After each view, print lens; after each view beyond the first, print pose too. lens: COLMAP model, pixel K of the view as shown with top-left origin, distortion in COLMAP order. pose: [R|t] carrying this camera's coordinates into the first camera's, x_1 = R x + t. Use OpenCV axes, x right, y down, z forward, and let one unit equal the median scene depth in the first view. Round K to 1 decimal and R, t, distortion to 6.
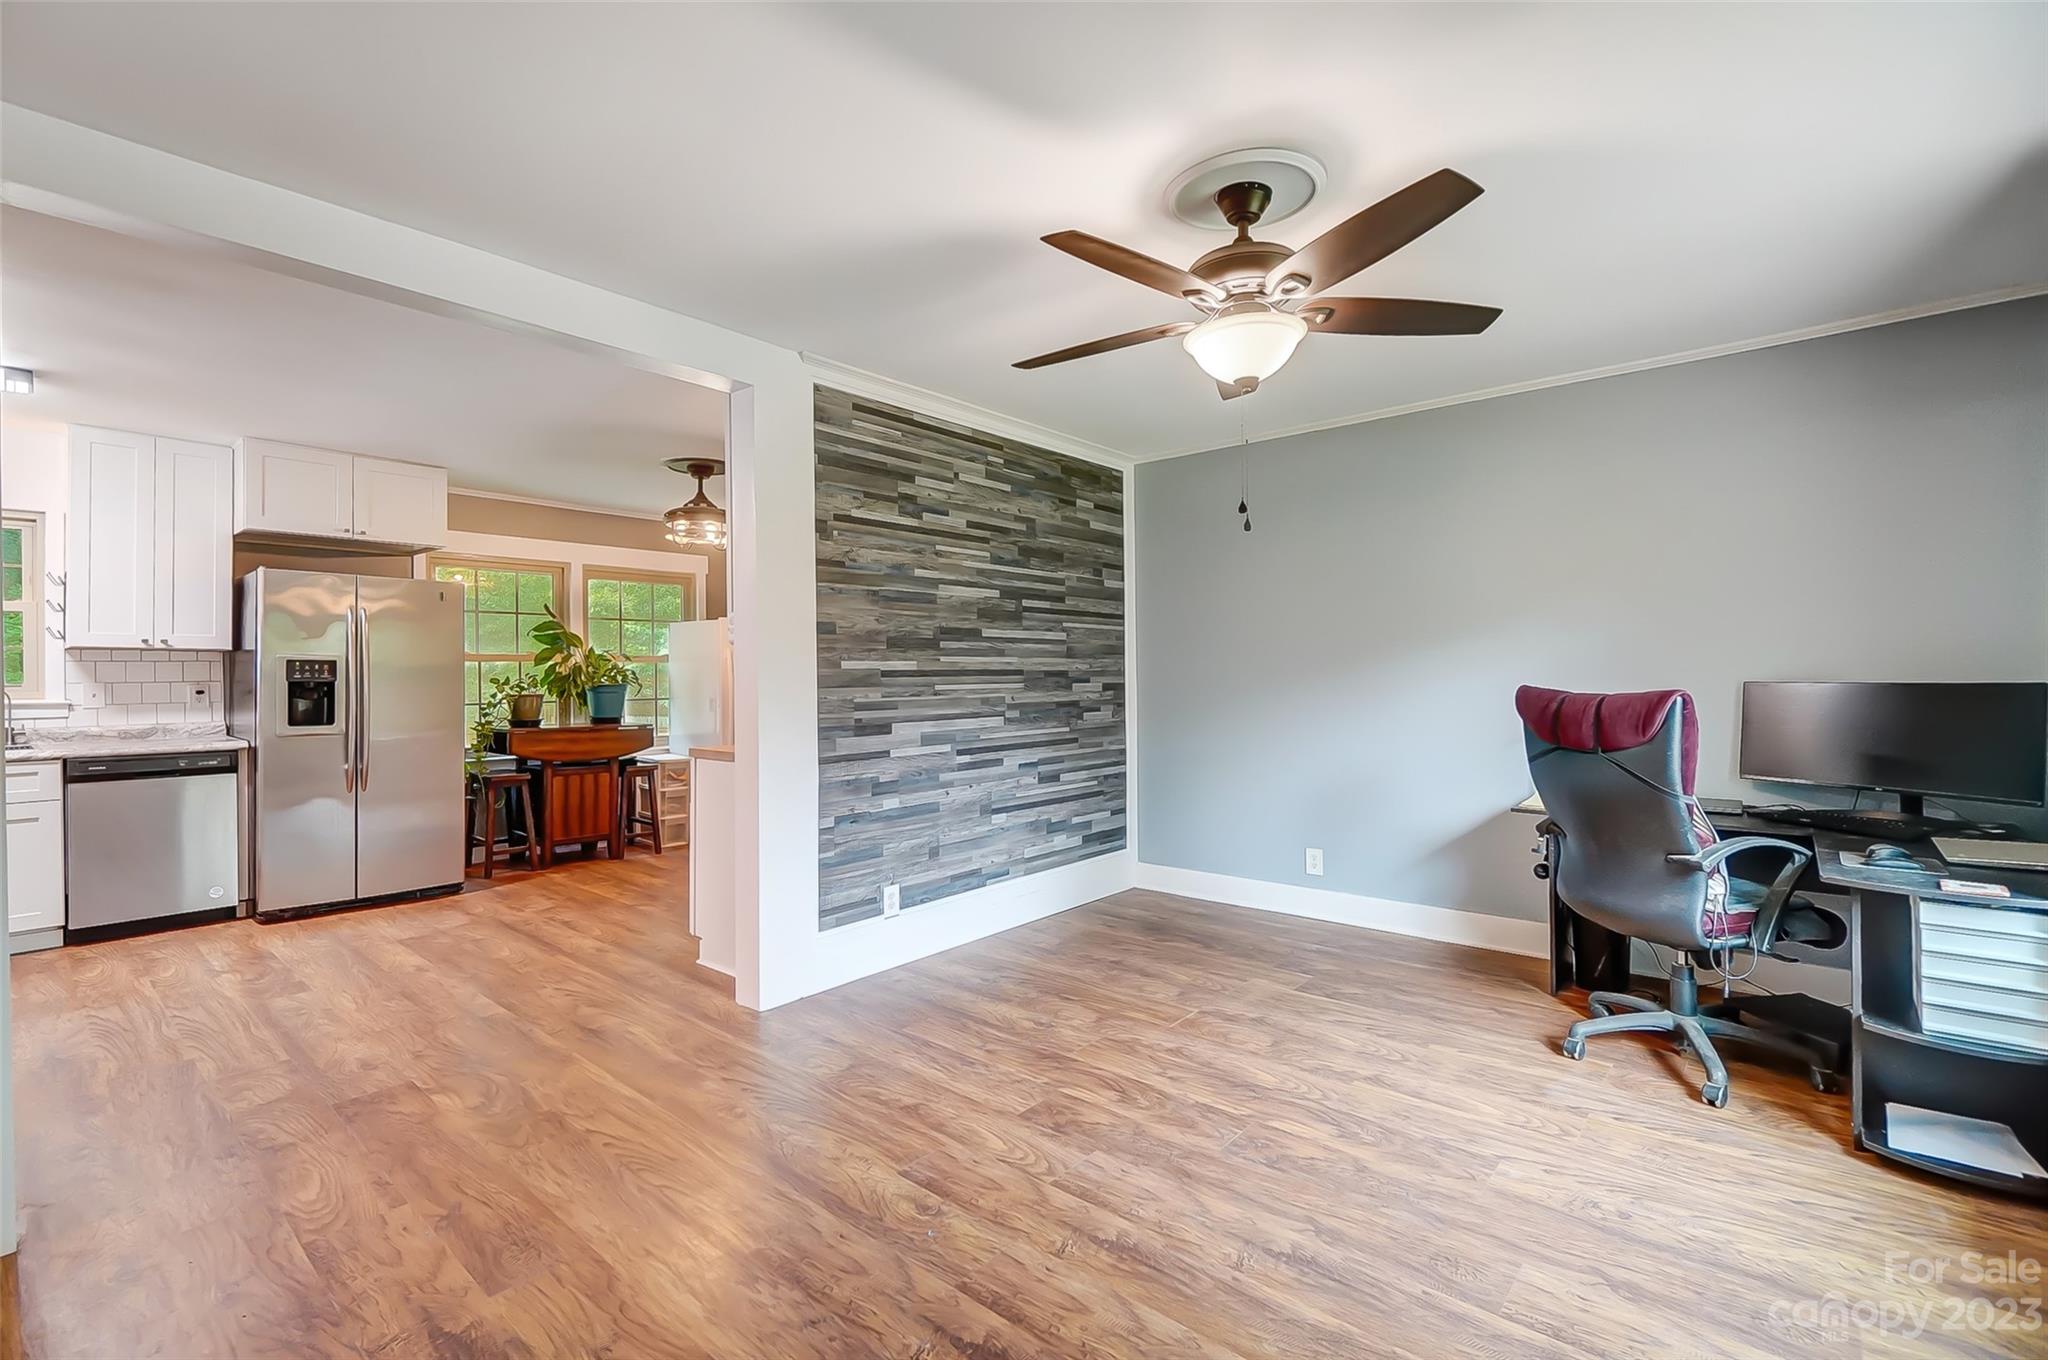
lens RADIAL K [[908.8, 0, 1021.8], [0, 908.8, 685.6], [0, 0, 1]] dist [-0.000455, -0.000364]
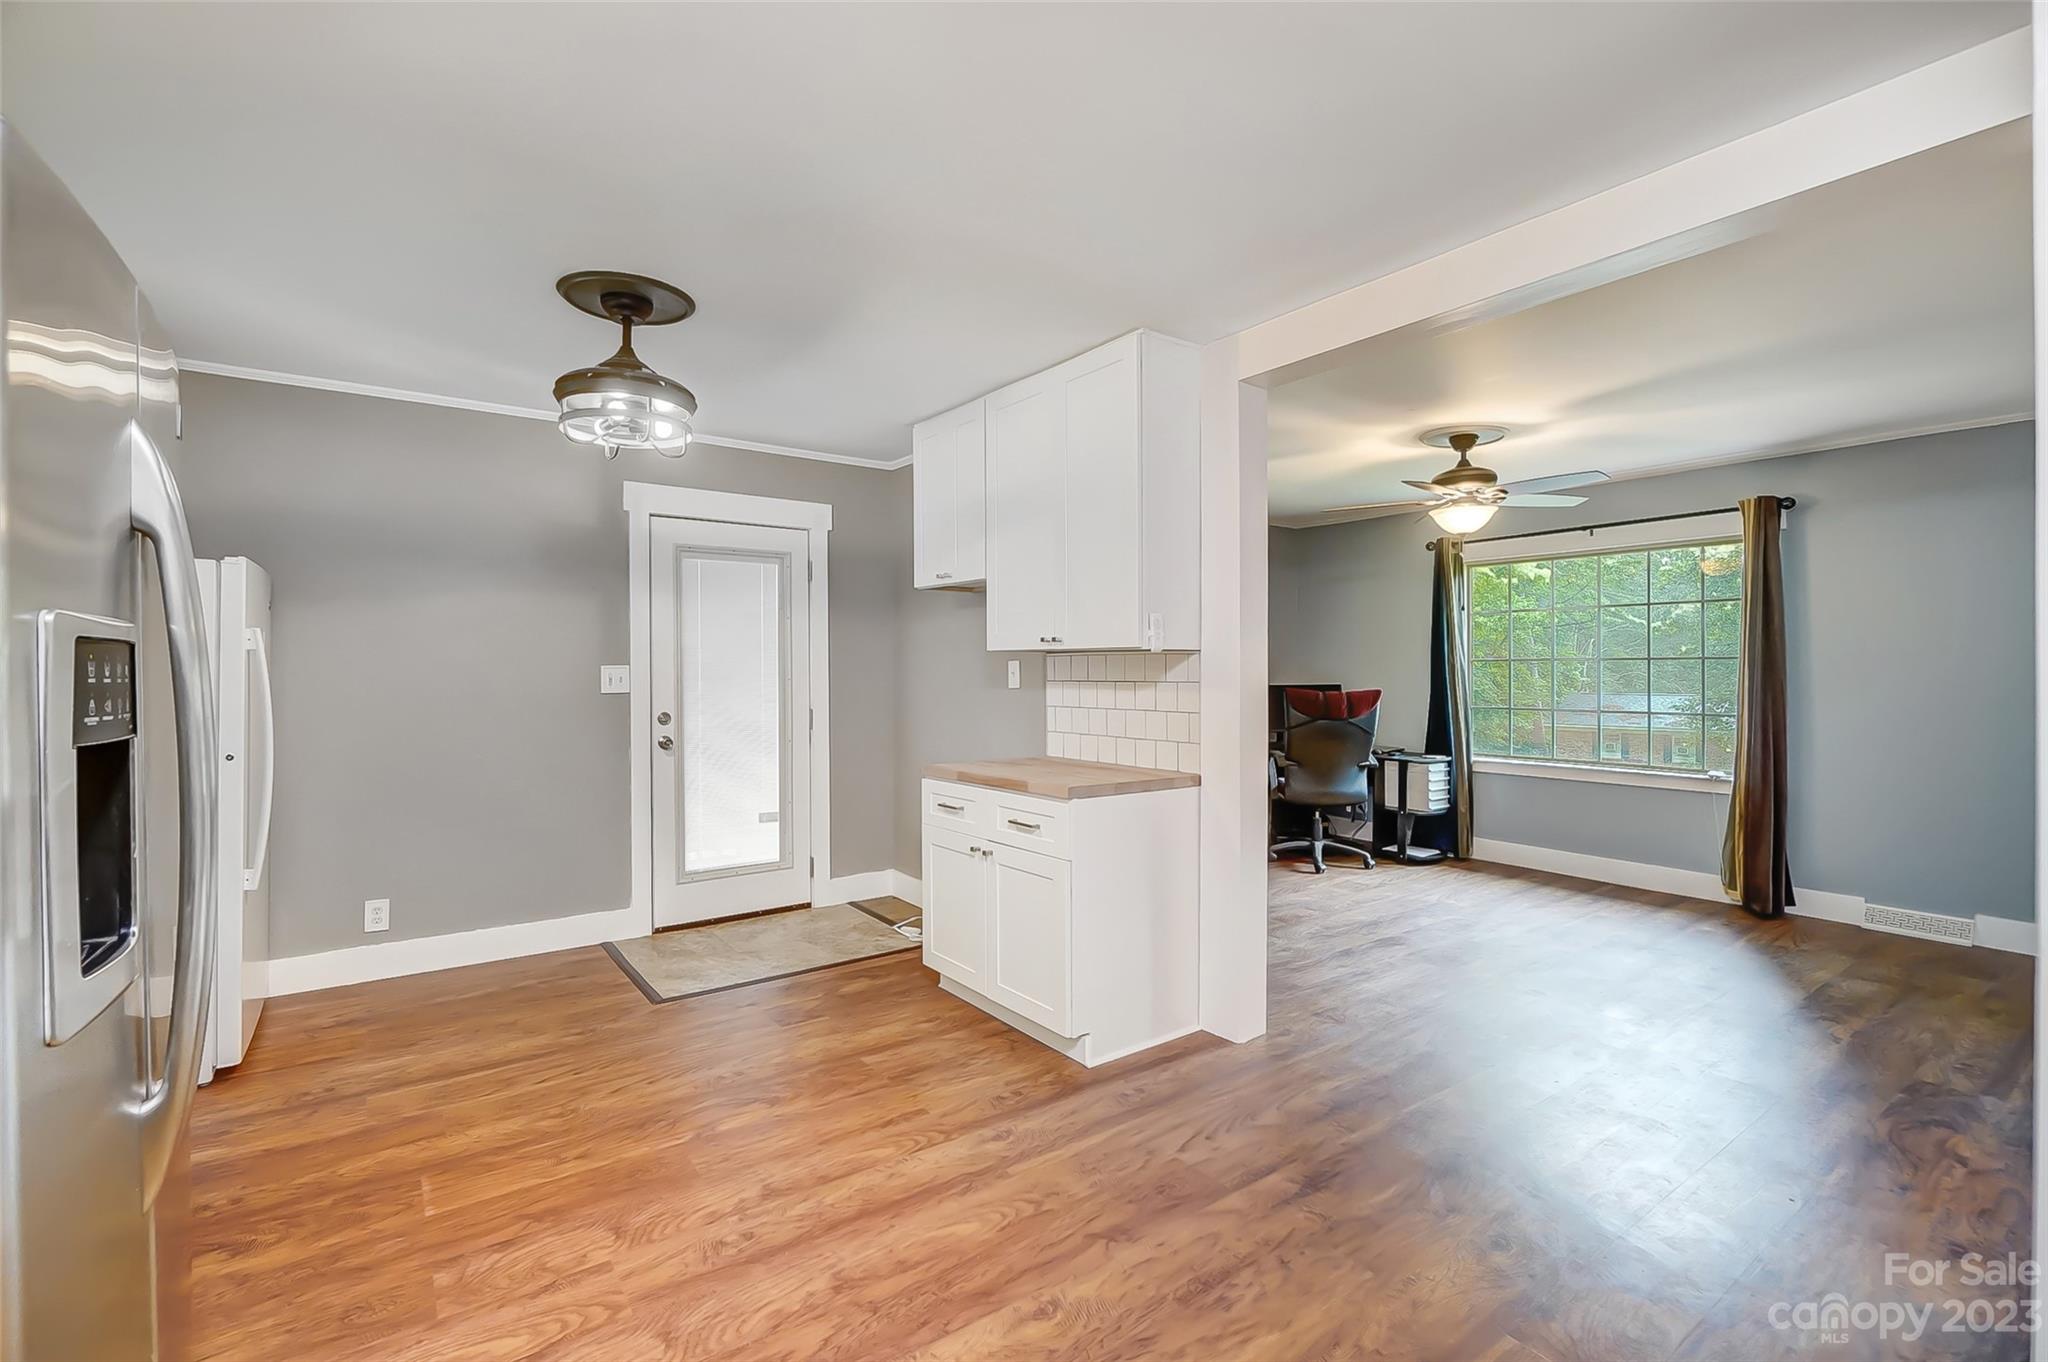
lens RADIAL K [[894.3, 0, 1005.1], [0, 894.3, 678.2], [0, 0, 1]] dist [0.000139, -0.000219]
pose [[0.241447, -0.000331, 0.970414, -0.934742], [0.008633, 0.999961, -0.001807, -0.016382], [-0.970376, 0.008814, 0.241440, 0.752754]]
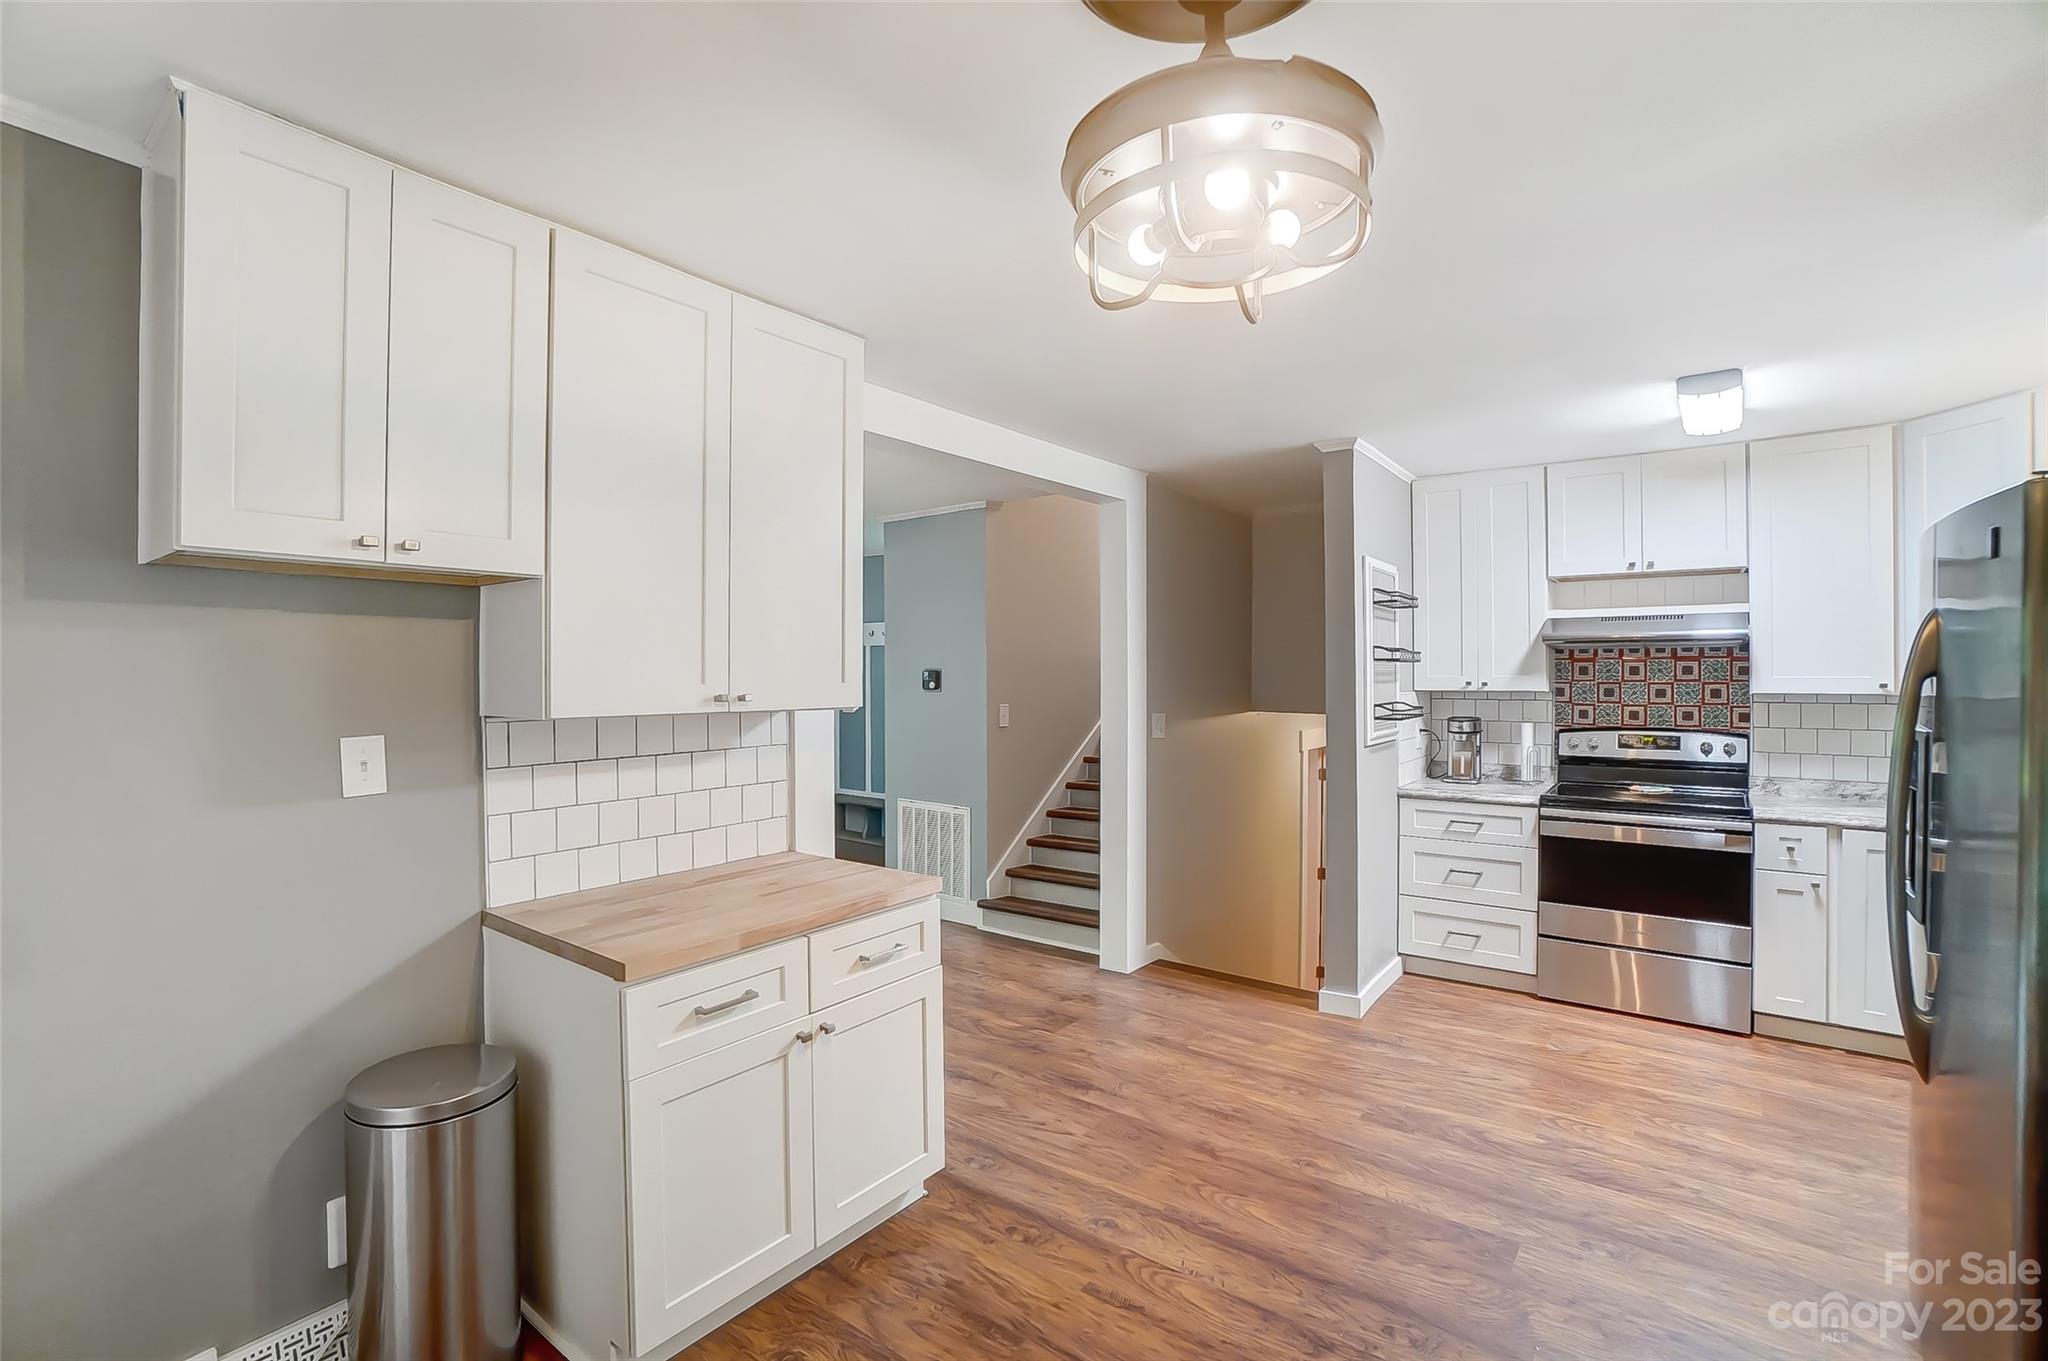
lens RADIAL K [[916.3, 0, 1005.7], [0, 916.3, 677.0], [0, 0, 1]] dist [-0.069342, 0.023717]
pose [[-0.999129, 0.009580, -0.040614, -0.333704], [0.008894, 0.999815, 0.017041, -0.068399], [0.040770, 0.016665, -0.999030, 1.401835]]
